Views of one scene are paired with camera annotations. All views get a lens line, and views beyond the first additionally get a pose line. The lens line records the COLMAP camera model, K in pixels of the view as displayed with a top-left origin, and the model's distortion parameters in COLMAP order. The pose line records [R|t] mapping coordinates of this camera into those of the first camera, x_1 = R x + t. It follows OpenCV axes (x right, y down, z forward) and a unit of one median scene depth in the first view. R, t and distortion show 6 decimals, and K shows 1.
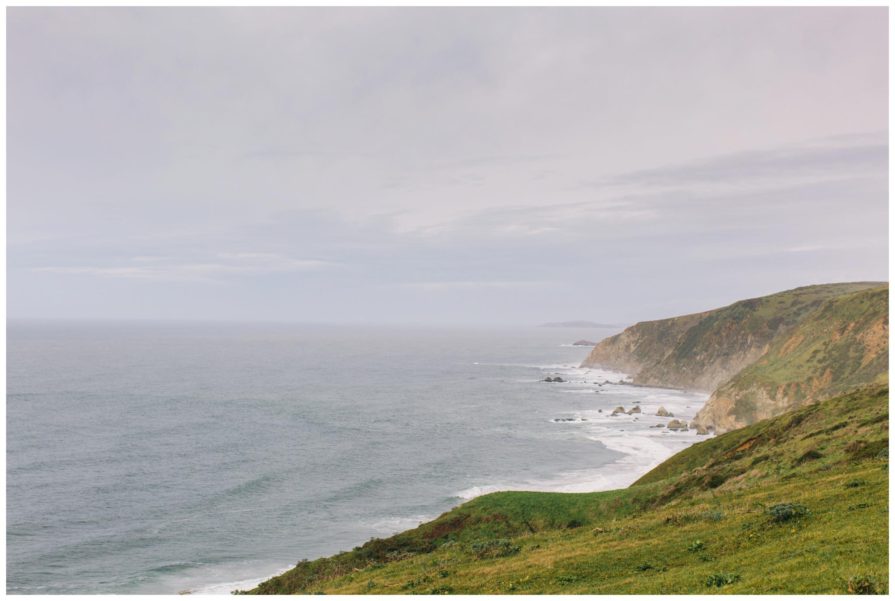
lens RADIAL K [[1286.5, 0, 447.5], [0, 1286.5, 300.5], [0, 0, 1]] dist [0.022715, 0.039988]
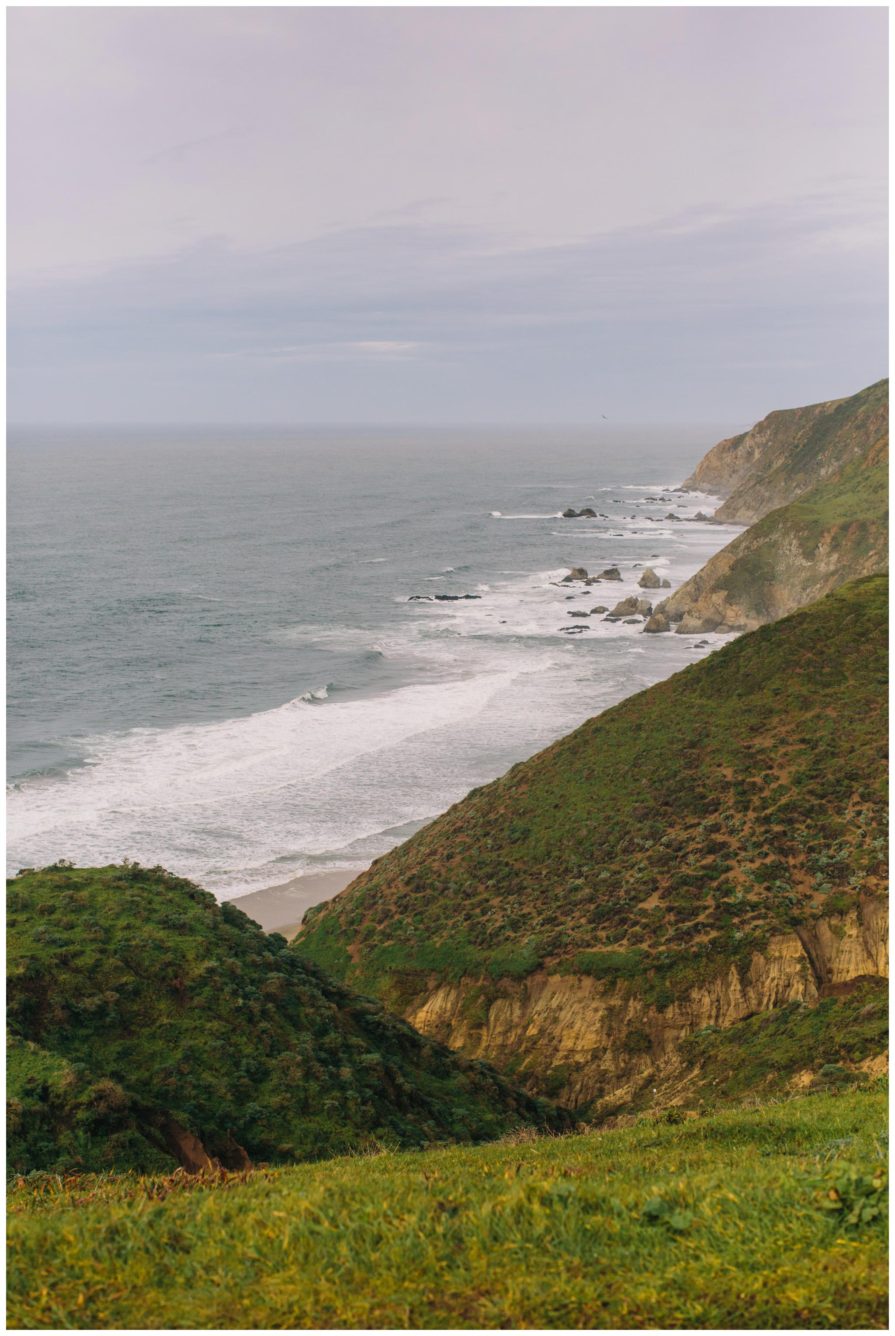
lens RADIAL K [[1823.6, 0, 447.5], [0, 1823.6, 668.0], [0, 0, 1]] dist [0.012083, 0.008802]
pose [[0.993601, -0.001320, -0.112943, 0.177657], [0.018088, 0.988886, 0.147568, 0.013236], [0.111493, -0.148667, 0.982582, 0.280370]]
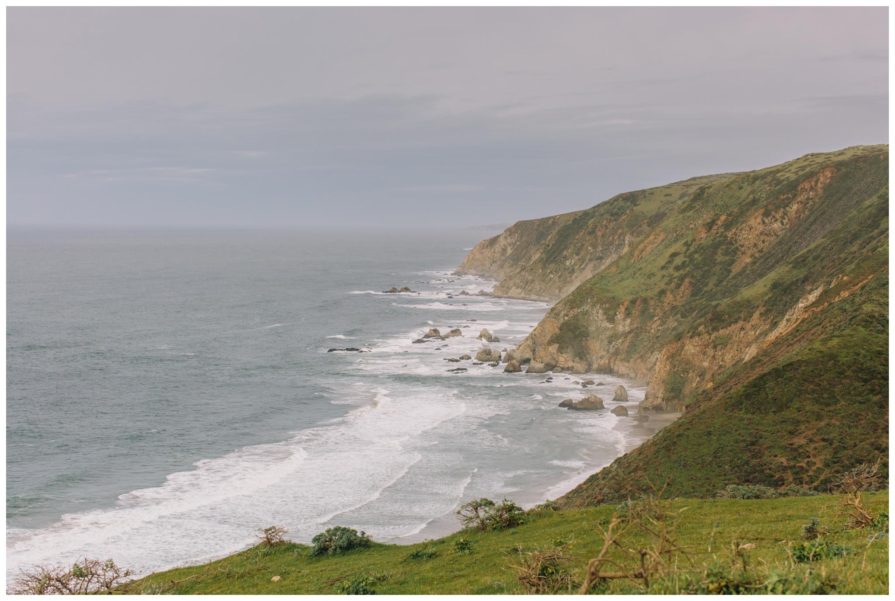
lens RADIAL K [[1286.5, 0, 447.5], [0, 1286.5, 300.5], [0, 0, 1]] dist [0.022715, 0.039988]
pose [[0.998997, -0.009565, 0.043747, 0.117531], [0.006279, 0.997190, 0.074649, 0.009472], [-0.044338, -0.074299, 0.996250, 0.258285]]
